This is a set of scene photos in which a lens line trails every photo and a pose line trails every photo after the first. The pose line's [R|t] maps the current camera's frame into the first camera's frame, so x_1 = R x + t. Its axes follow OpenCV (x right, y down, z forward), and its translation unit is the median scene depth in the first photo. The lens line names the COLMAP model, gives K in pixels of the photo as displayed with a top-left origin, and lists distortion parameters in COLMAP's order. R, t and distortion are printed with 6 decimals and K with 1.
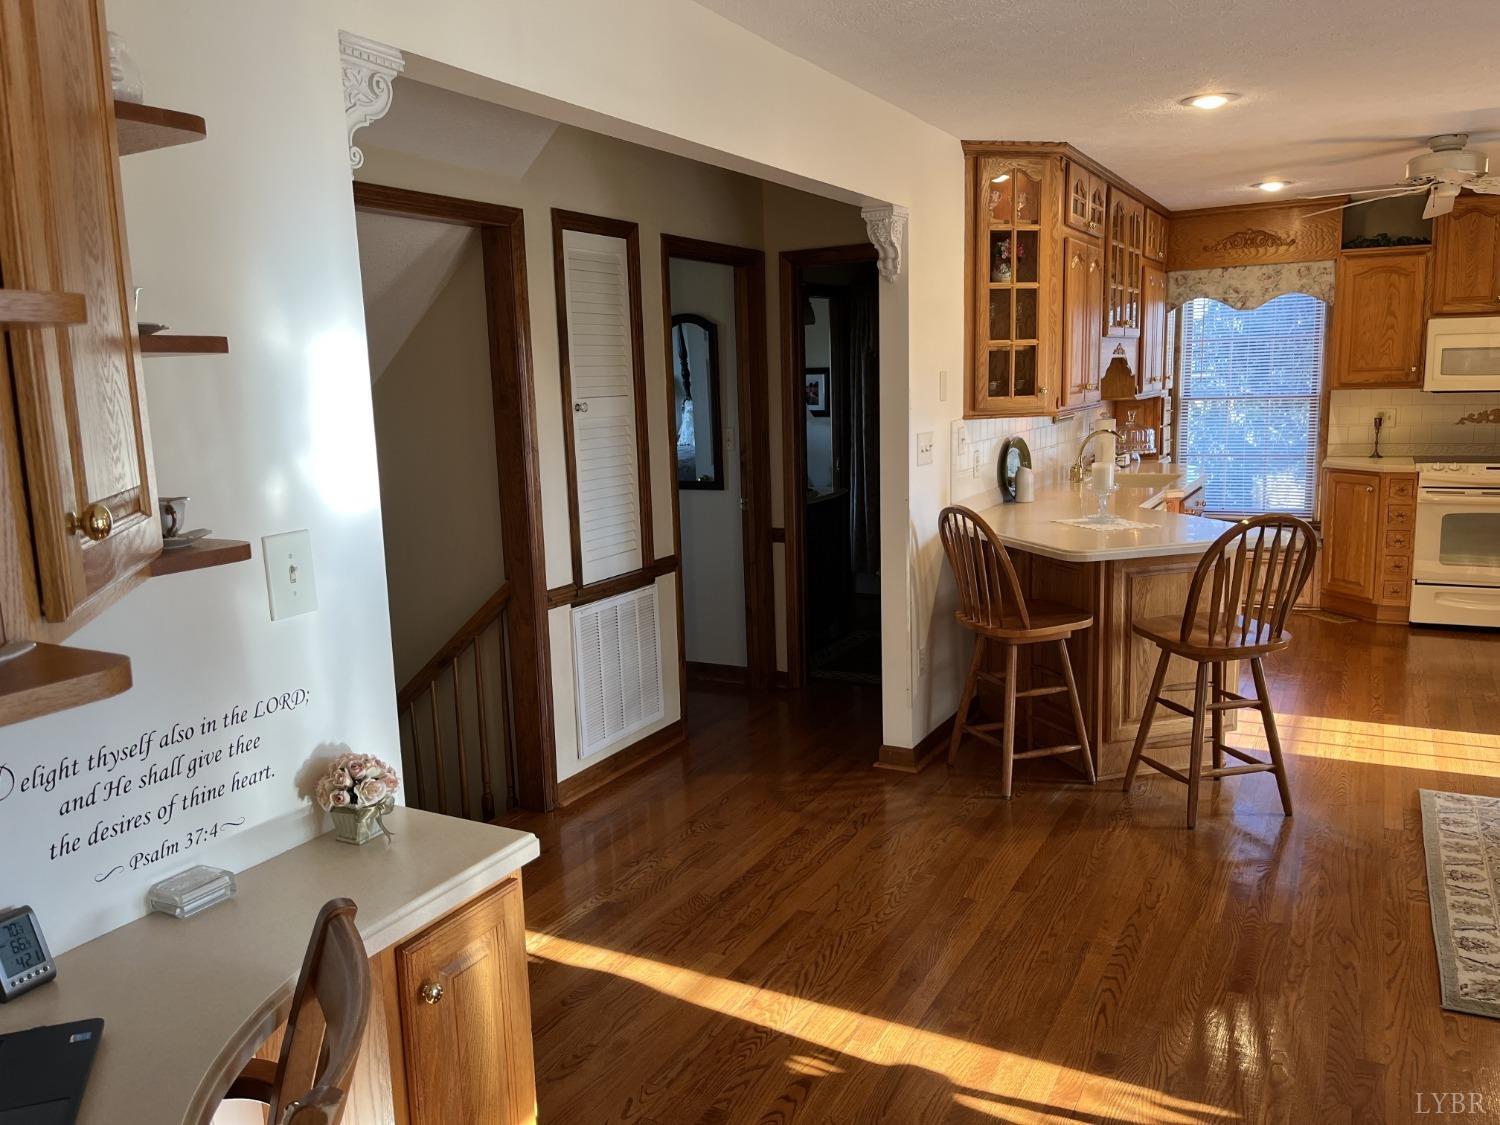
lens RADIAL K [[1142.1, 0, 686.5], [0, 1142.1, 569.4], [0, 0, 1]] dist [-0.030301, -0.010013]
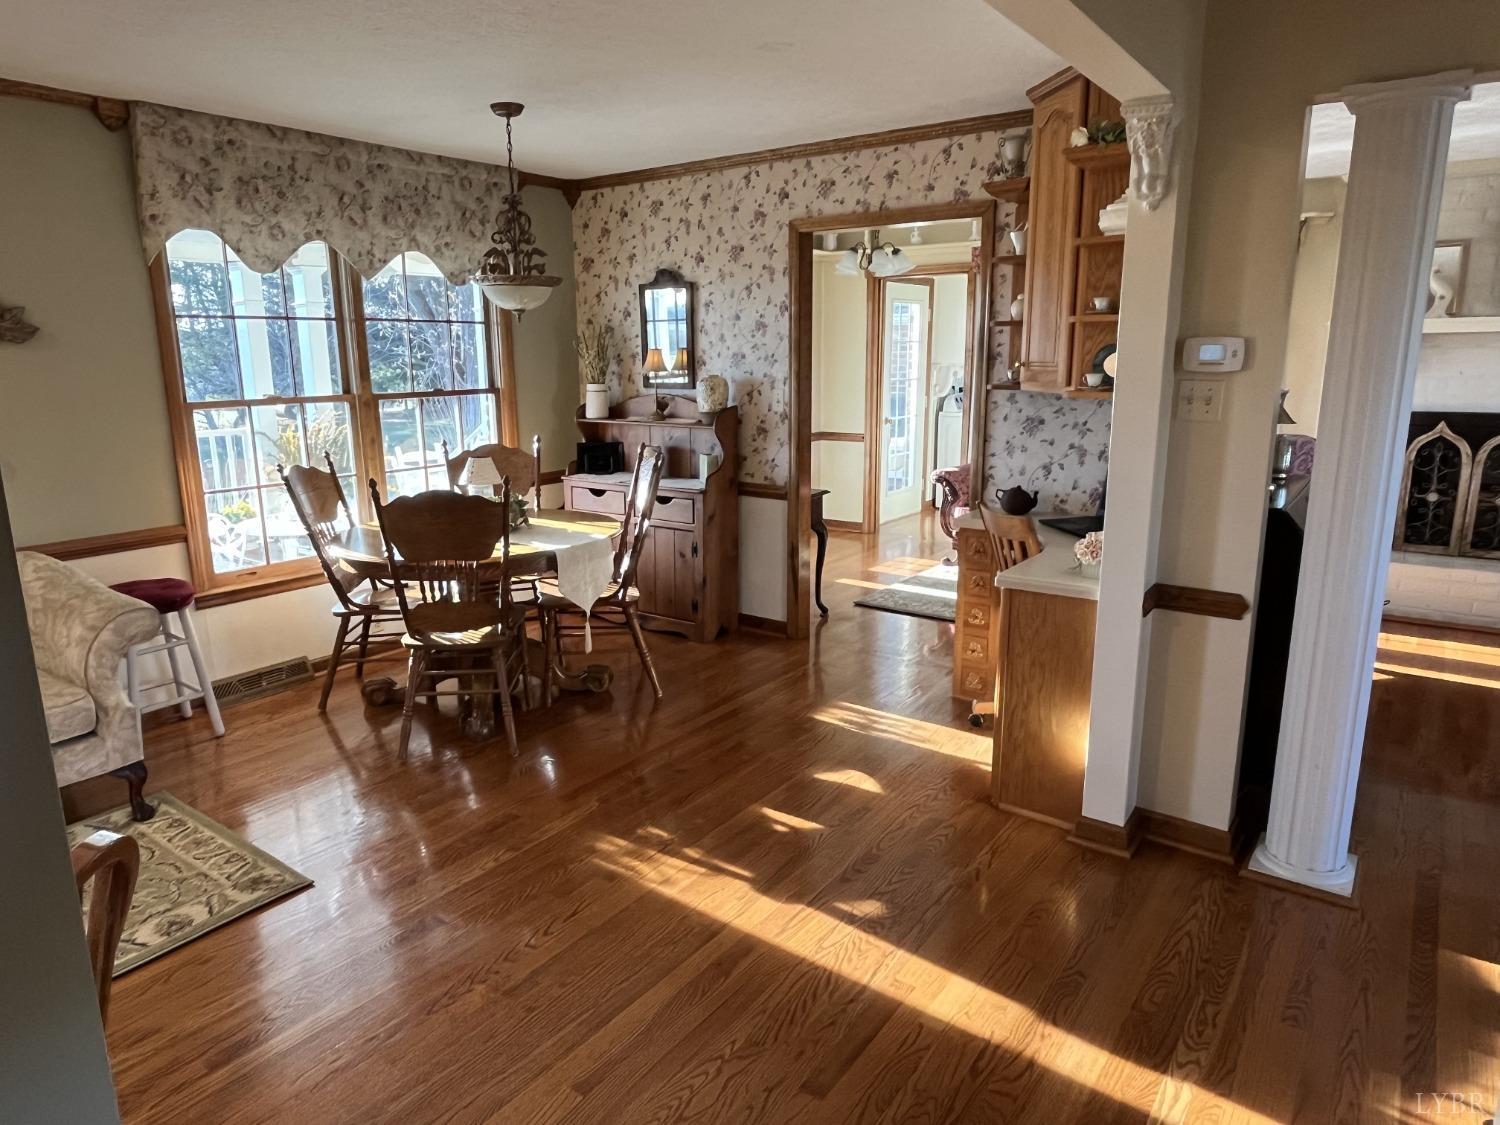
lens RADIAL K [[929.7, 0, 749.0], [0, 929.7, 547.5], [0, 0, 1]] dist [0.004279, -0.001593]
pose [[-0.994544, 0.027201, 0.100705, 0.060433], [0.062408, 0.928729, 0.365469, -0.189031], [-0.083587, 0.369760, -0.925360, 1.155133]]
